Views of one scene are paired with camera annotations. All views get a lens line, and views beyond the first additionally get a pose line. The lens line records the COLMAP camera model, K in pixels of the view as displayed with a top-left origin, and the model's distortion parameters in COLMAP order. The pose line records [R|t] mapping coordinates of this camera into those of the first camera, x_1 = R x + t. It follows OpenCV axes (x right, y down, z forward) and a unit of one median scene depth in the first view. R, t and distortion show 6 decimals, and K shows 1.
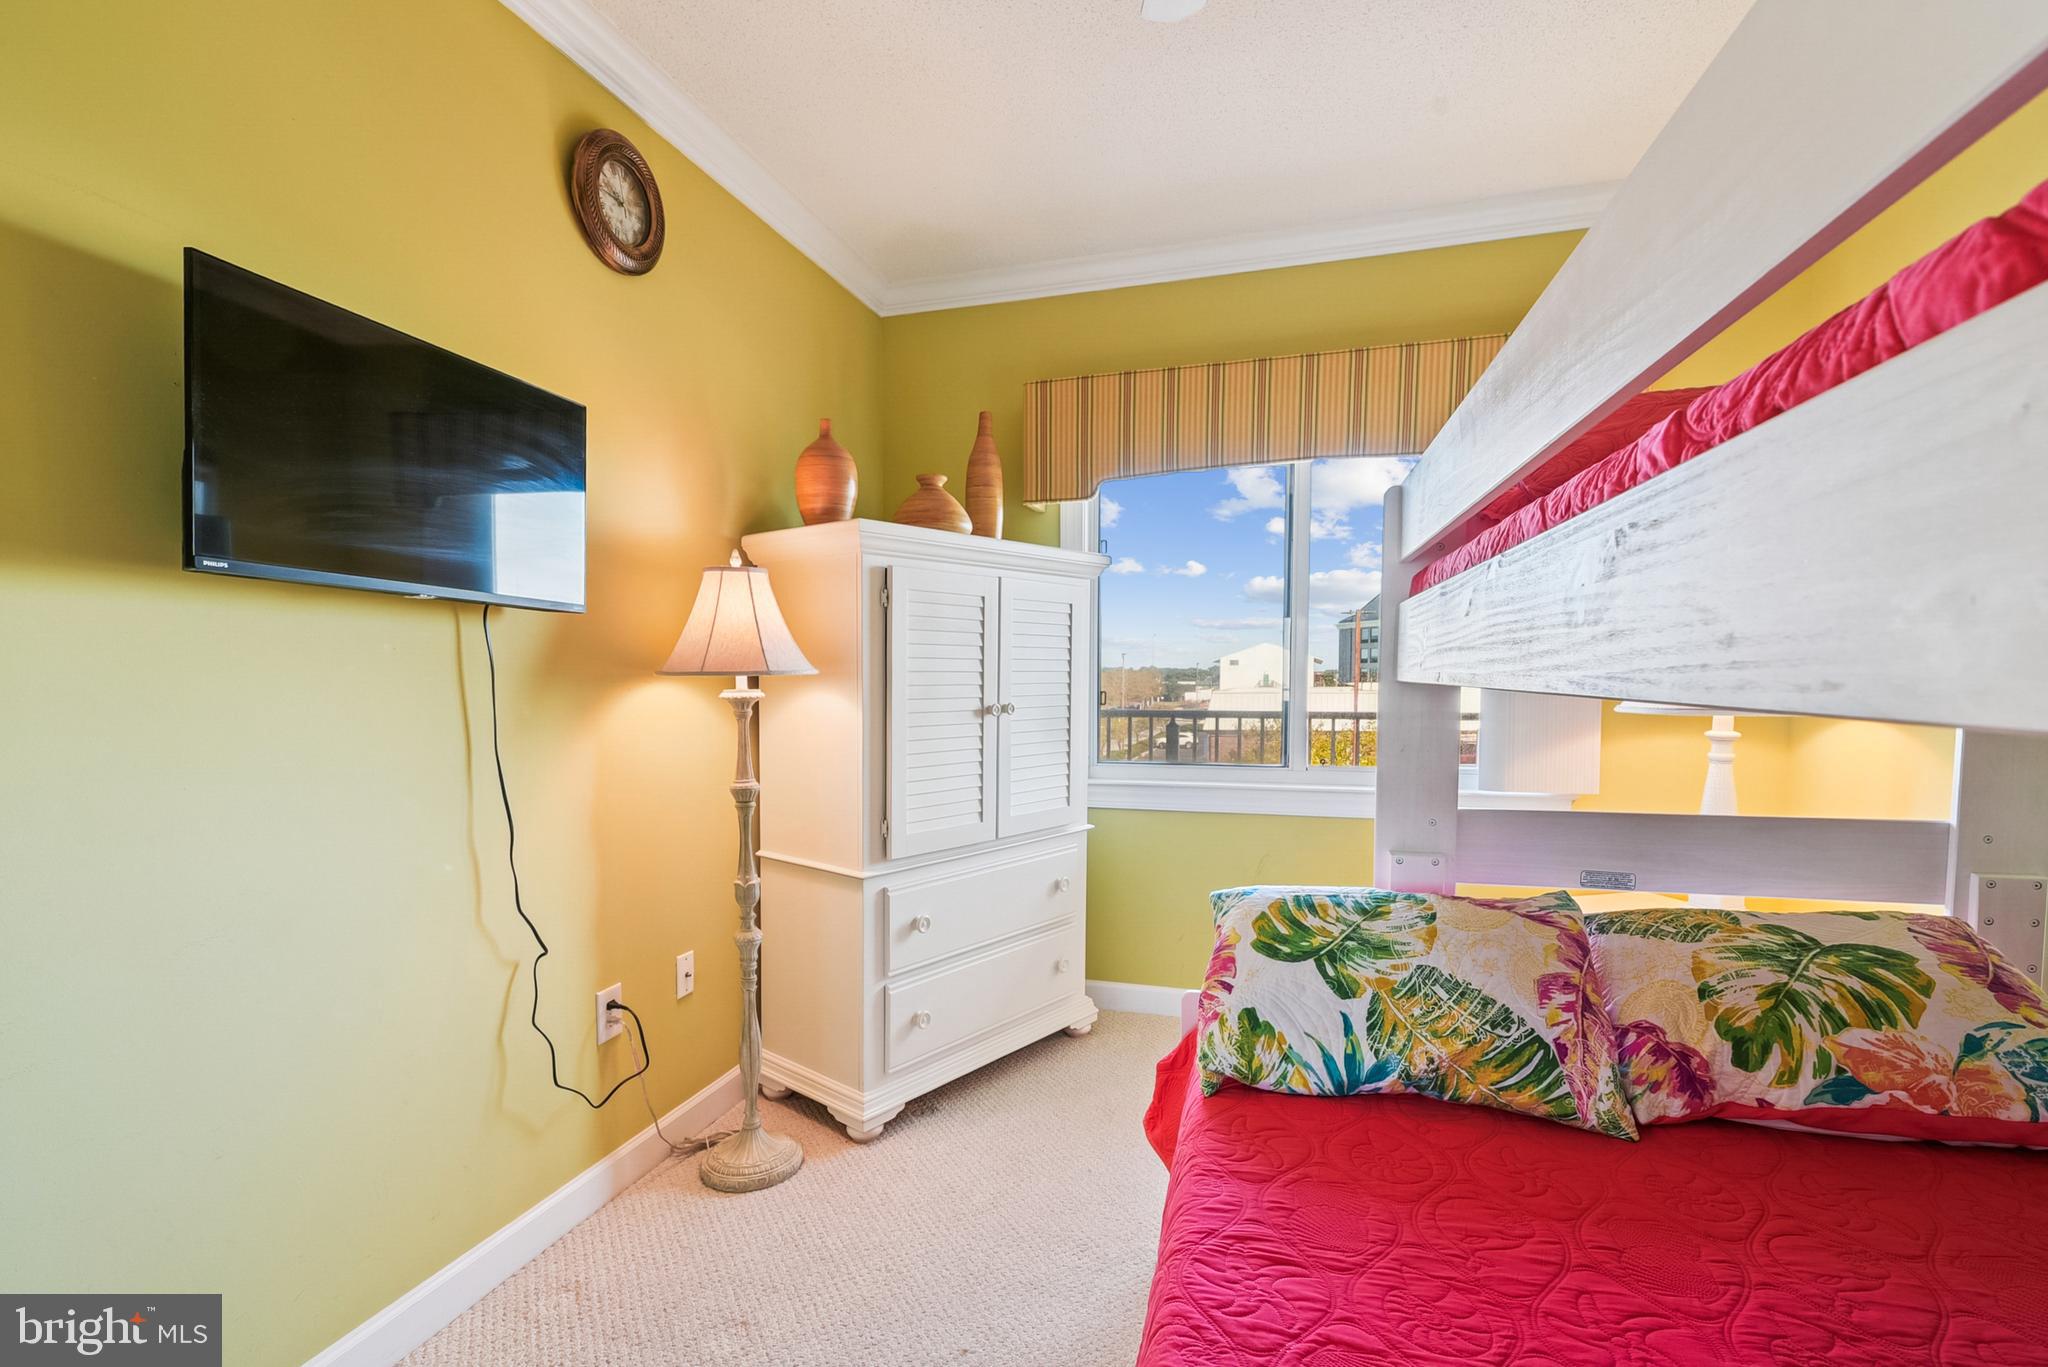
lens RADIAL K [[944.4, 0, 1020.6], [0, 944.4, 712.2], [0, 0, 1]] dist [0.031605, -0.018057]
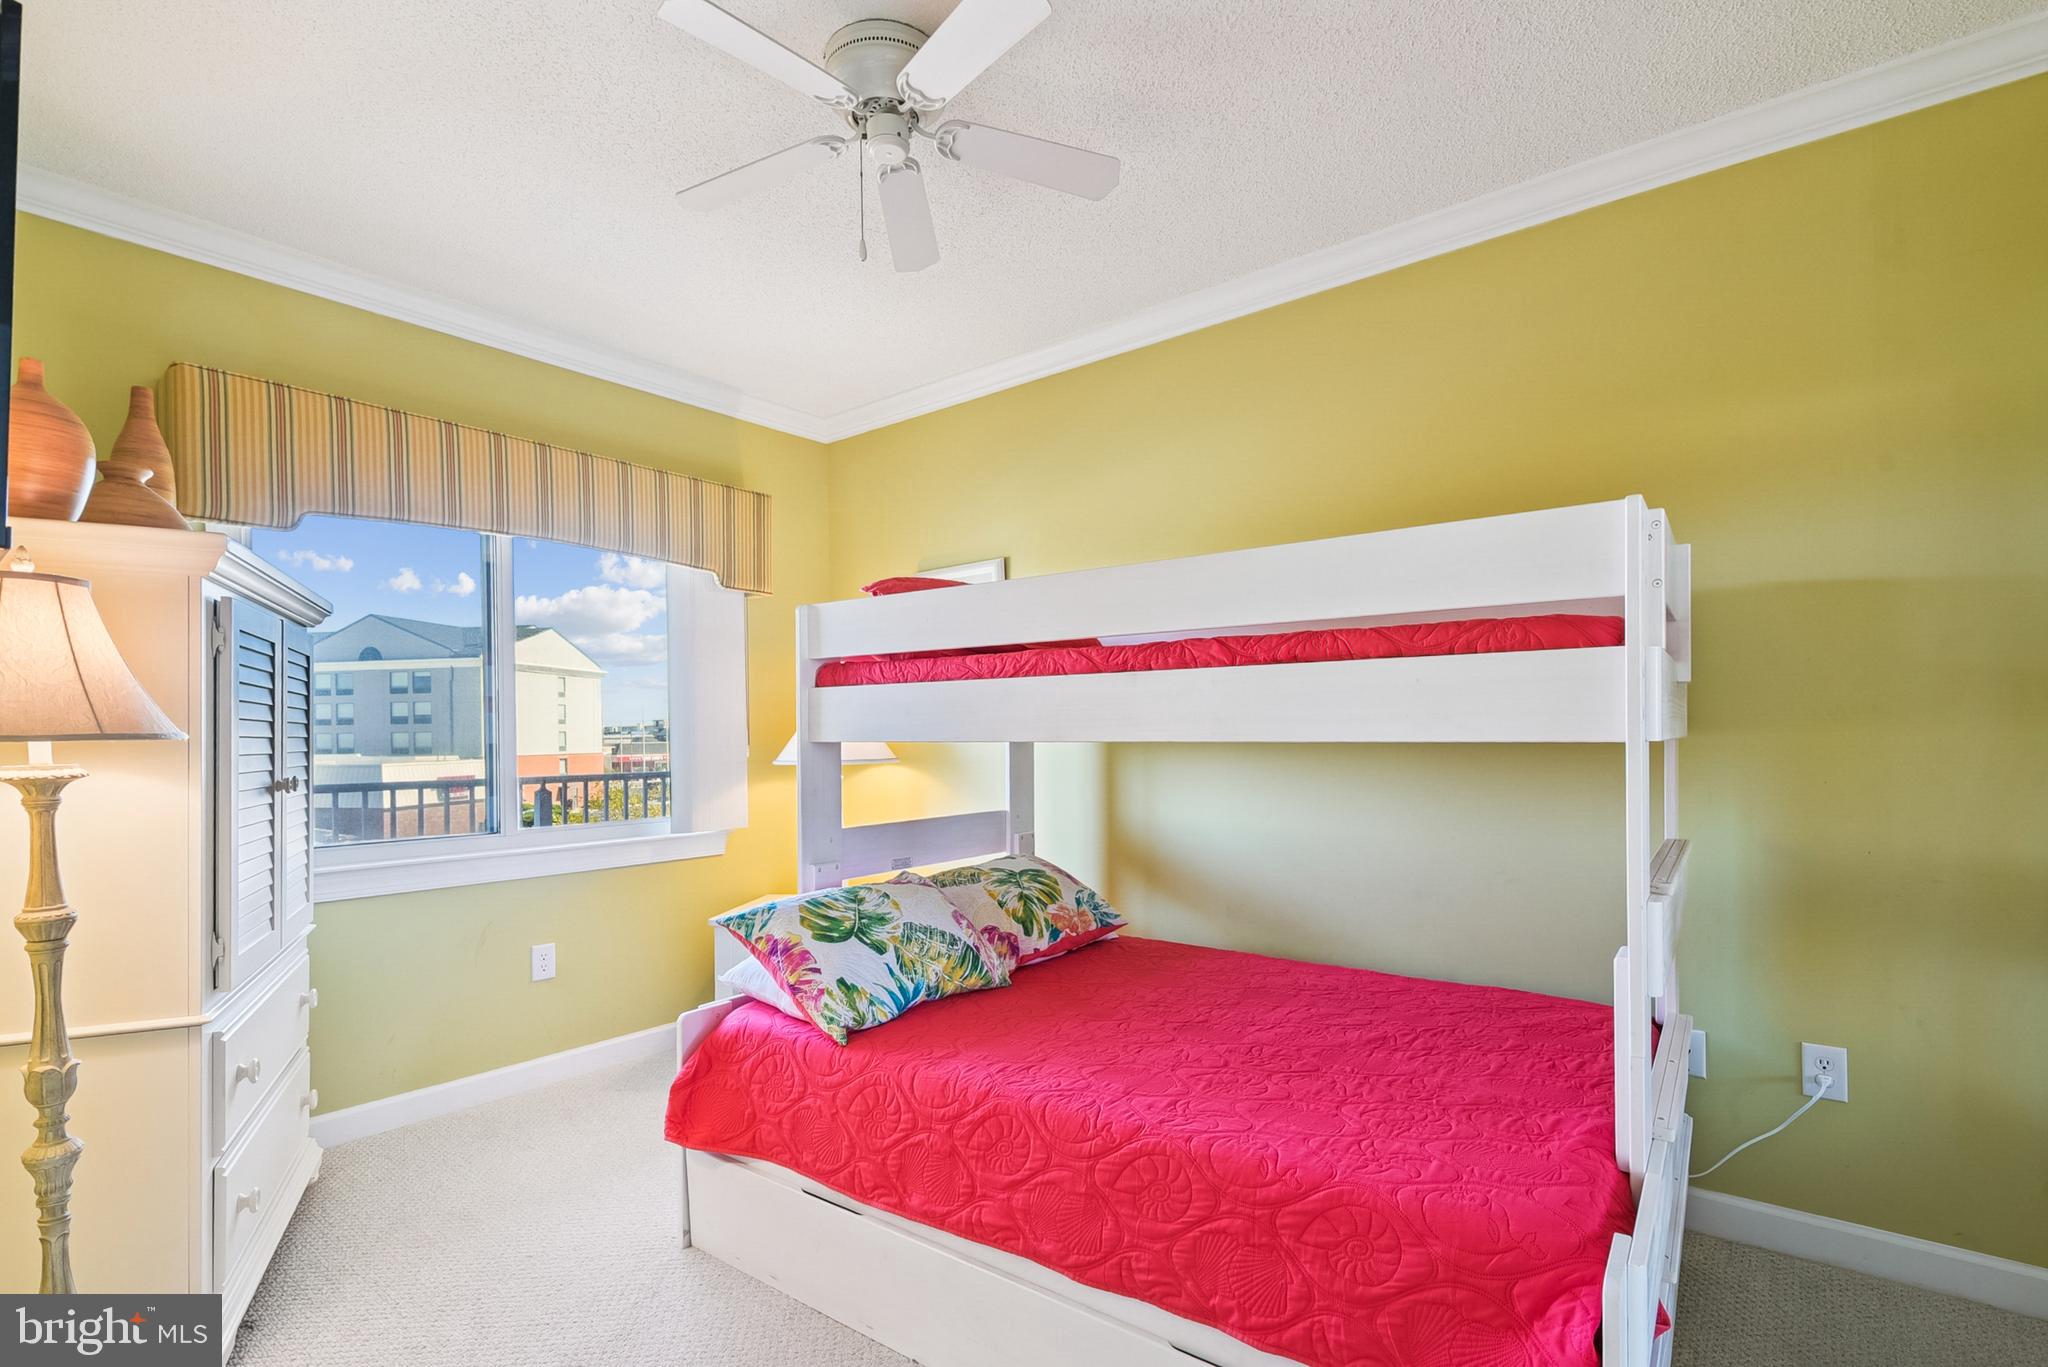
lens RADIAL K [[944.4, 0, 1020.6], [0, 944.4, 712.2], [0, 0, 1]] dist [0.031605, -0.018057]
pose [[0.393087, 0.024160, 0.919184, -0.961246], [0.045934, 0.997891, -0.045873, 0.002583], [-0.918353, 0.060254, 0.391148, 0.207526]]
